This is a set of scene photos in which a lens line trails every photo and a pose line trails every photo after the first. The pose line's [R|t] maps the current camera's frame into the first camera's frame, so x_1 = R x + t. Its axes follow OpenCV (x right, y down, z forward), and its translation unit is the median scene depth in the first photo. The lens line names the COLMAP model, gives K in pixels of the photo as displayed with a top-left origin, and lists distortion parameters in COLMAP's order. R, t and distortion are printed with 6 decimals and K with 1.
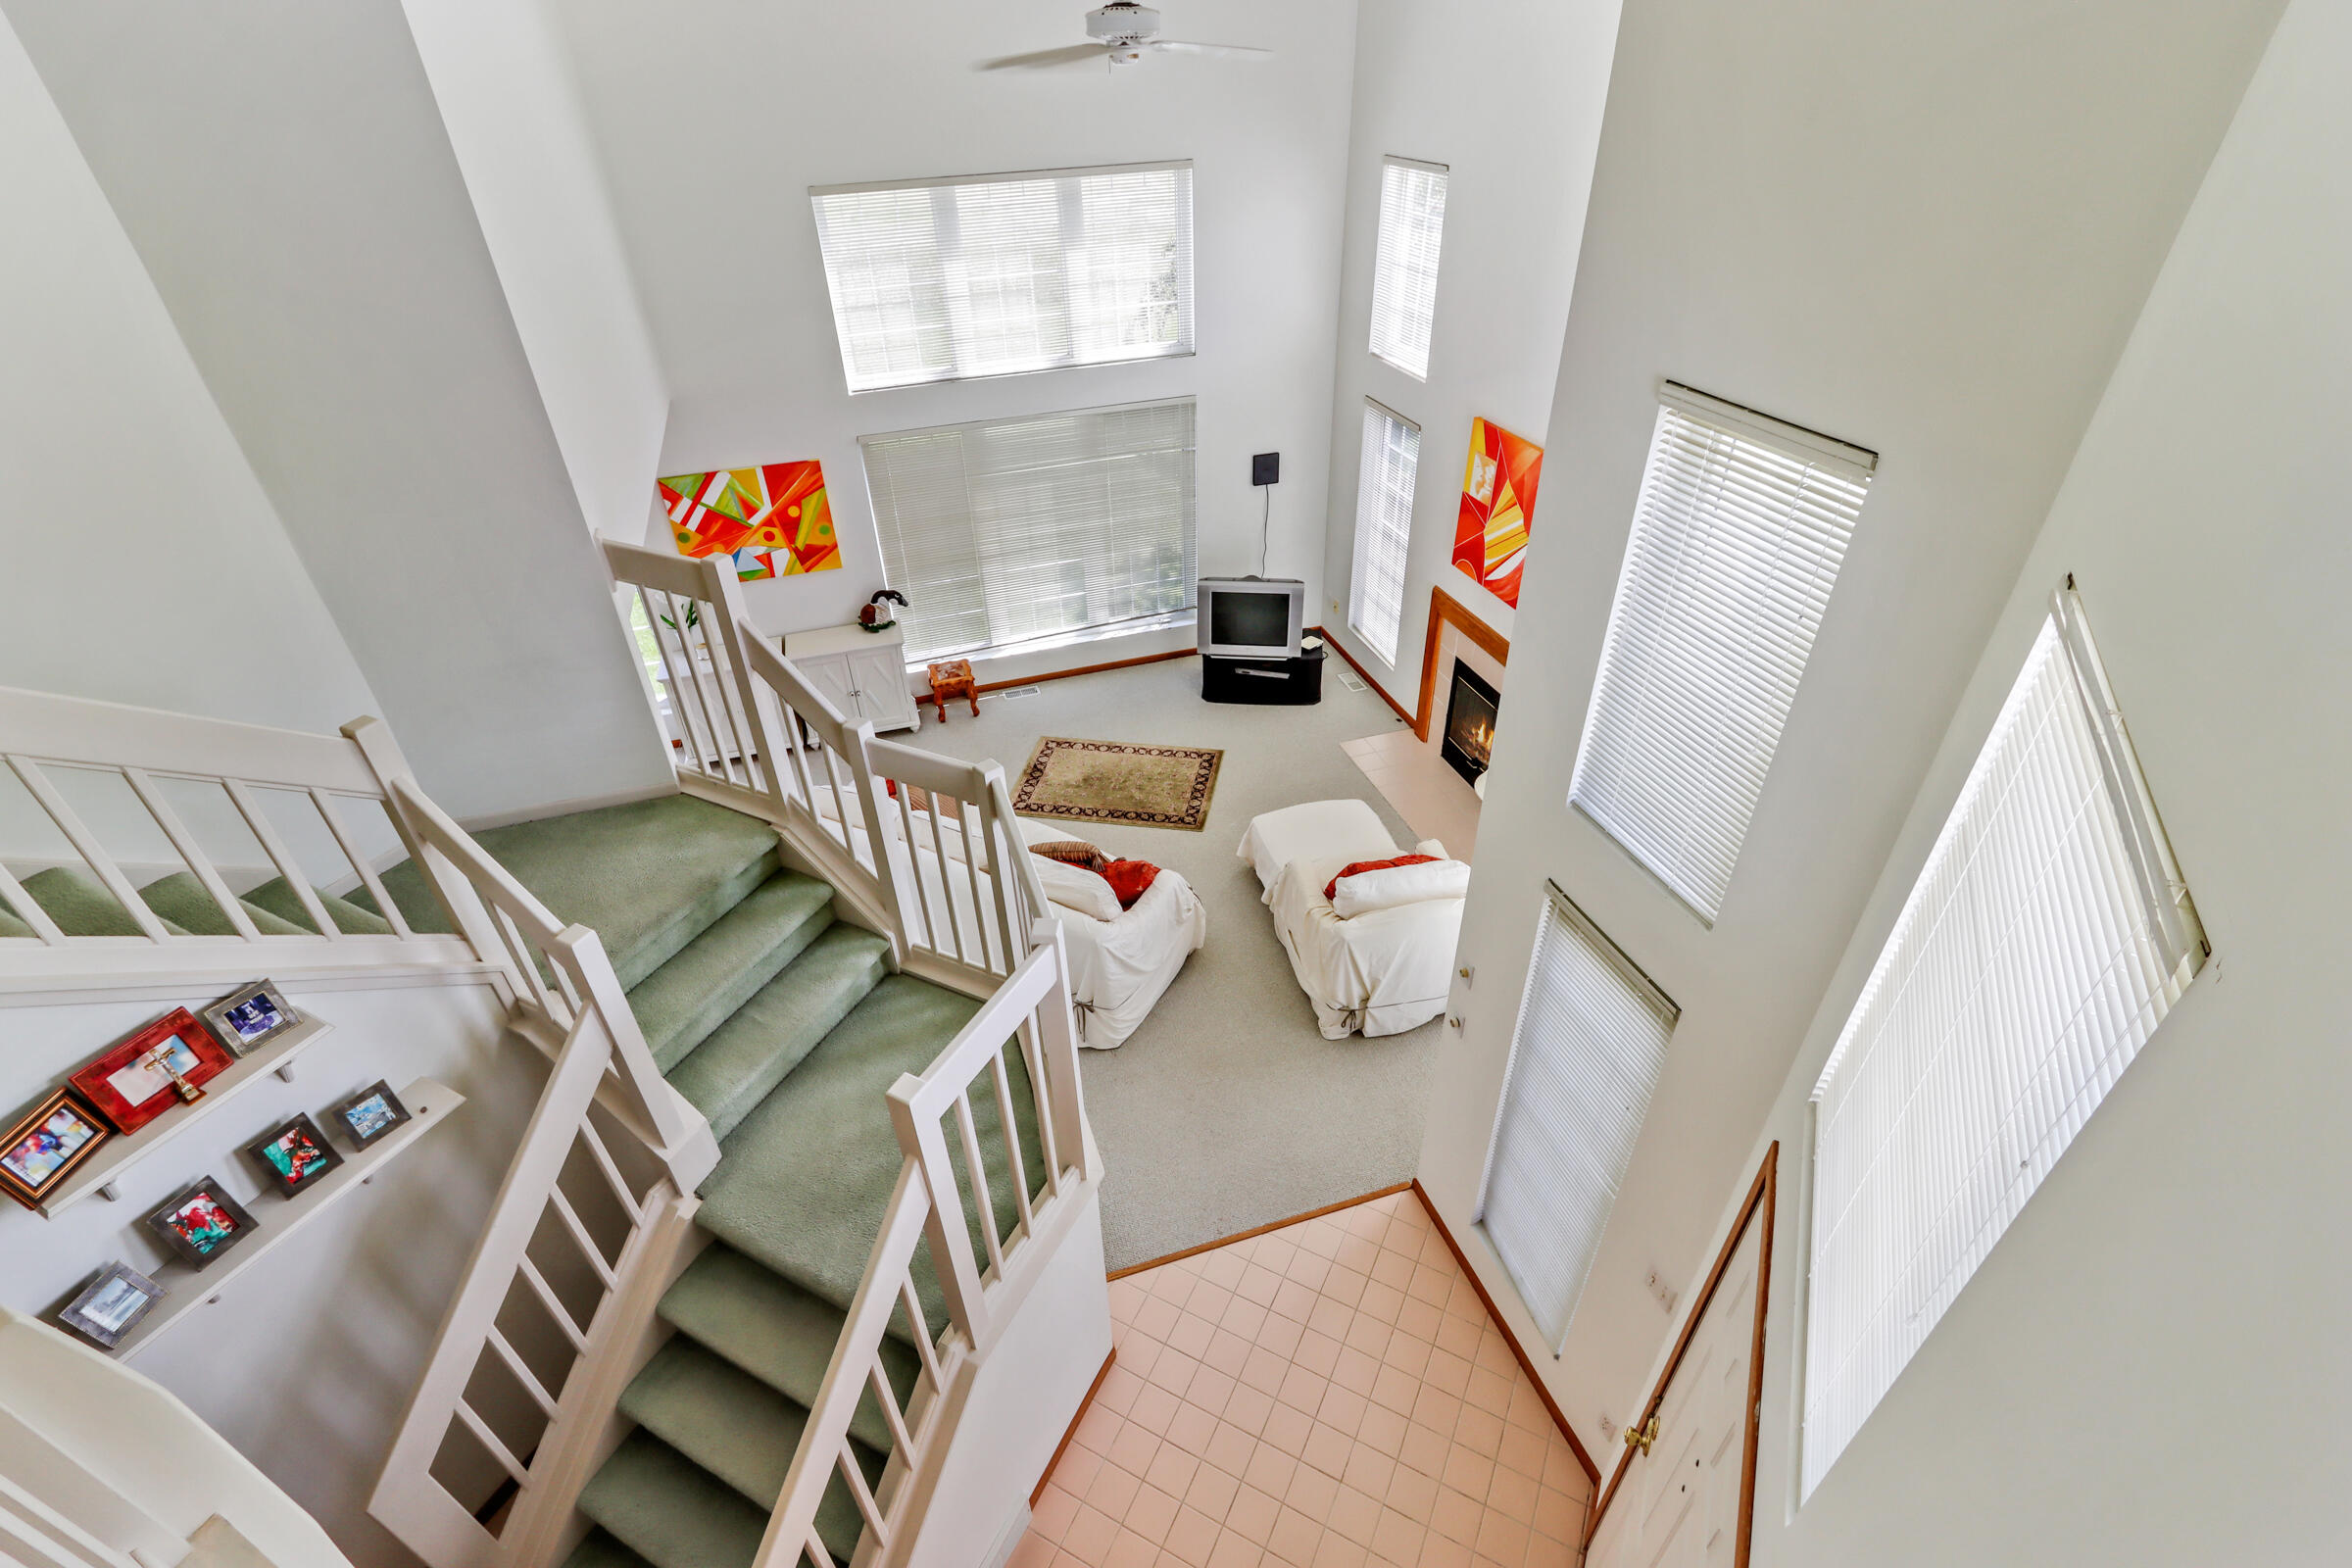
lens RADIAL K [[1104.1, 0, 1166.8], [0, 1104.1, 788.7], [0, 0, 1]] dist [0.002573, 0.002687]
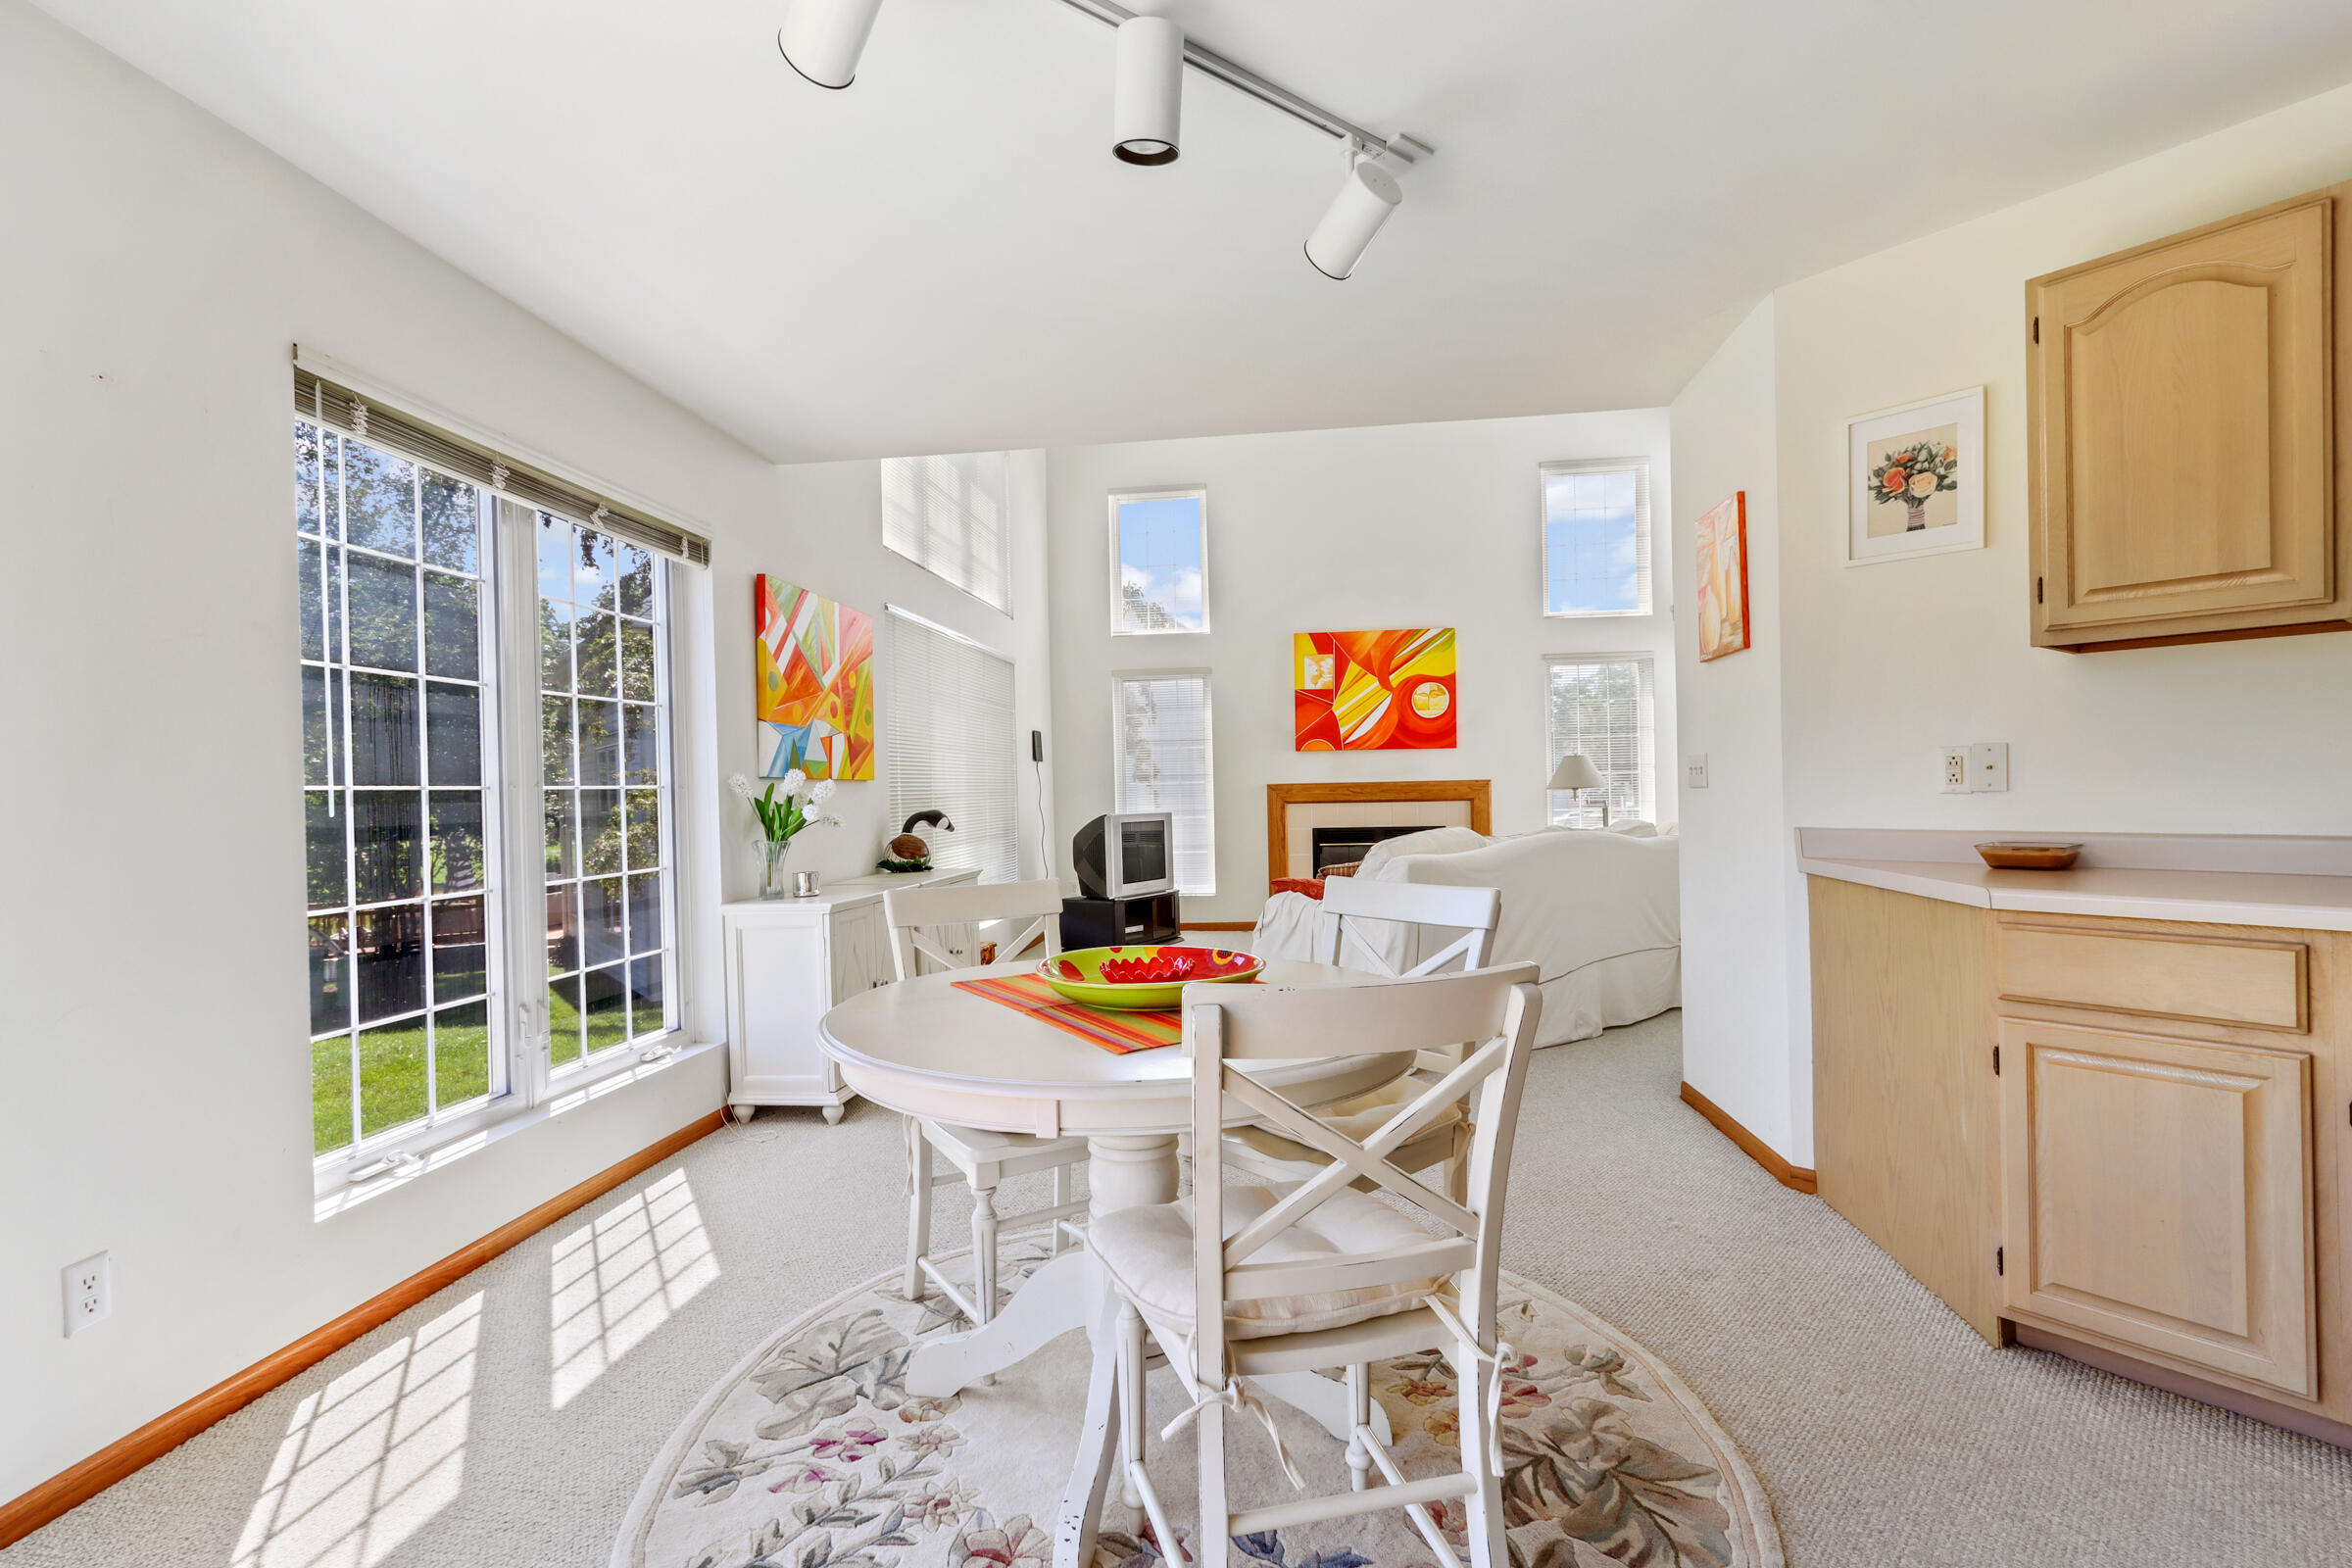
lens RADIAL K [[1104.1, 0, 1204.3], [0, 1104.1, 749.4], [0, 0, 1]] dist [0.002573, 0.002687]
pose [[0.398602, 0.051597, 0.915671, -0.852944], [0.533926, 0.798721, -0.277431, 0.075618], [-0.745681, 0.599485, 0.290823, 0.678371]]
